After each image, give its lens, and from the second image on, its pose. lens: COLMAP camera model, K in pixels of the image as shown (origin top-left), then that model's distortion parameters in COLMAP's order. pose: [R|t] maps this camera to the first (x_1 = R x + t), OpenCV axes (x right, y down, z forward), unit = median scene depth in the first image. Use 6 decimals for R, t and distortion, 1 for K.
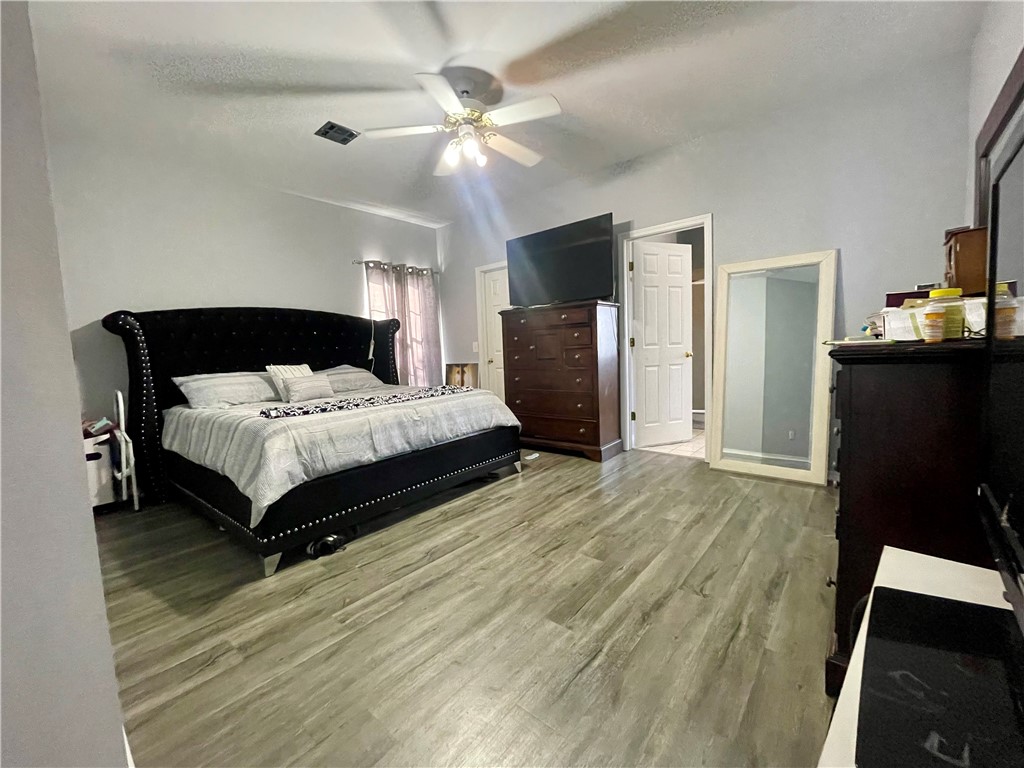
lens RADIAL K [[414.0, 0, 504.2], [0, 414.0, 383.0], [0, 0, 1]] dist [0.008278, 0.000665]
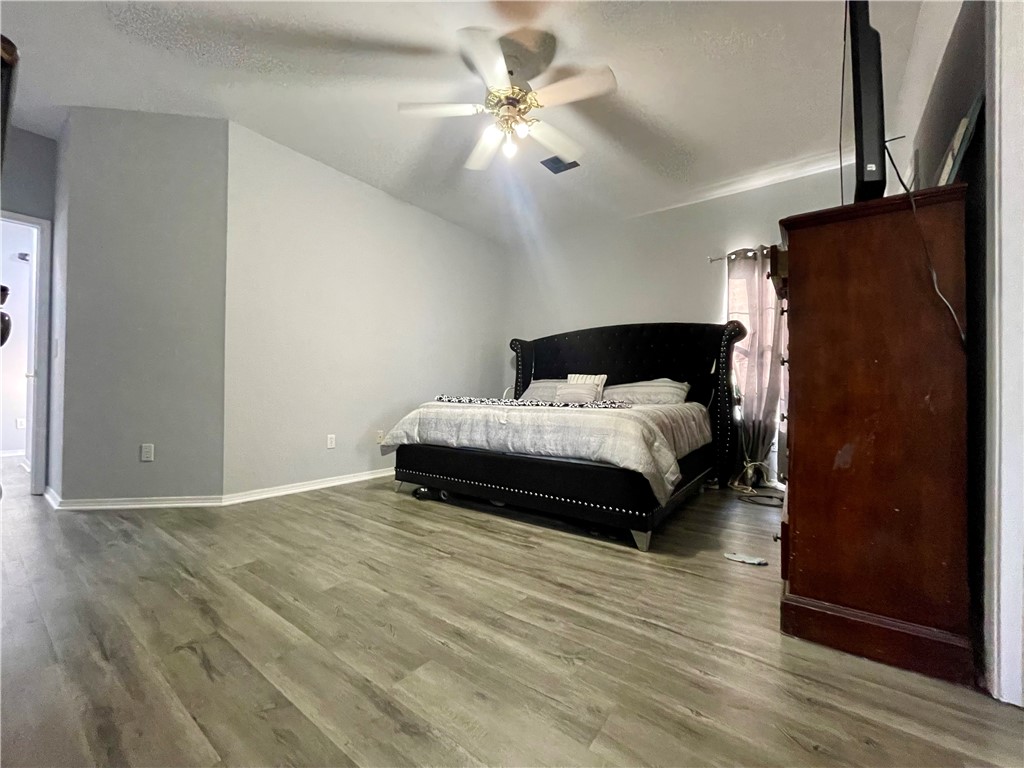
lens RADIAL K [[414.0, 0, 505.1], [0, 414.0, 383.2], [0, 0, 1]] dist [0.008278, 0.000665]
pose [[0.063472, 0.023852, -0.997699, 0.839797], [-0.097576, 0.995073, 0.017581, -0.027089], [0.993202, 0.096235, 0.065486, 0.987474]]
